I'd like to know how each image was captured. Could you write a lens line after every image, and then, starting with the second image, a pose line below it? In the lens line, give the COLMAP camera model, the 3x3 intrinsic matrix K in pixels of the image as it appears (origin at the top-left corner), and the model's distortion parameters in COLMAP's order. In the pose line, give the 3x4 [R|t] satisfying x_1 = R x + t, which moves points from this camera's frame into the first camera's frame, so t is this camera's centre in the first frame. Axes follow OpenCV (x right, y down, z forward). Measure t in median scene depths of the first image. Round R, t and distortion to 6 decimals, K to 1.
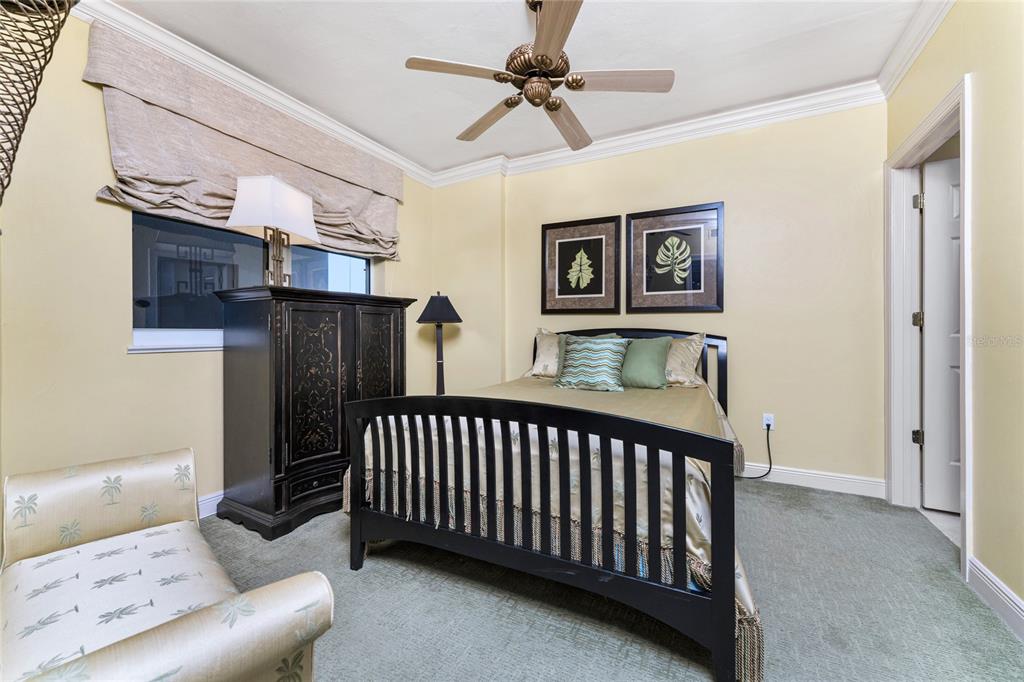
lens RADIAL K [[411.6, 0, 510.7], [0, 411.6, 342.6], [0, 0, 1]] dist [0.001097, -0.000019]
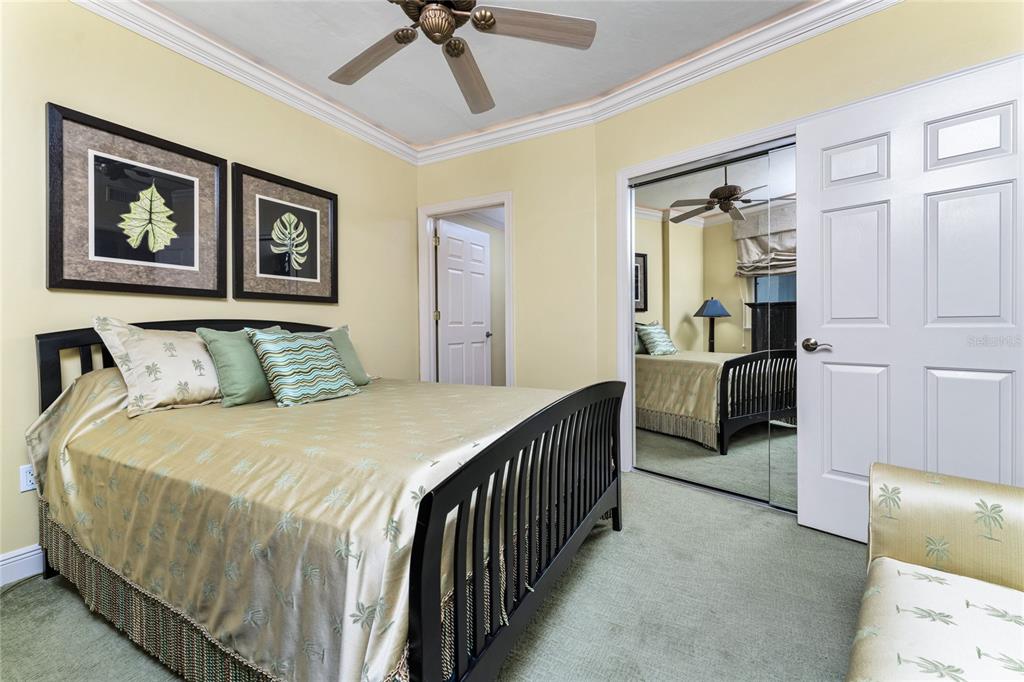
lens RADIAL K [[411.6, 0, 510.7], [0, 411.6, 342.6], [0, 0, 1]] dist [0.001097, -0.000019]
pose [[0.030498, -0.047557, 0.998403, -0.447631], [0.027456, 0.998530, 0.046724, -0.014447], [-0.999158, 0.025987, 0.031759, 0.500563]]
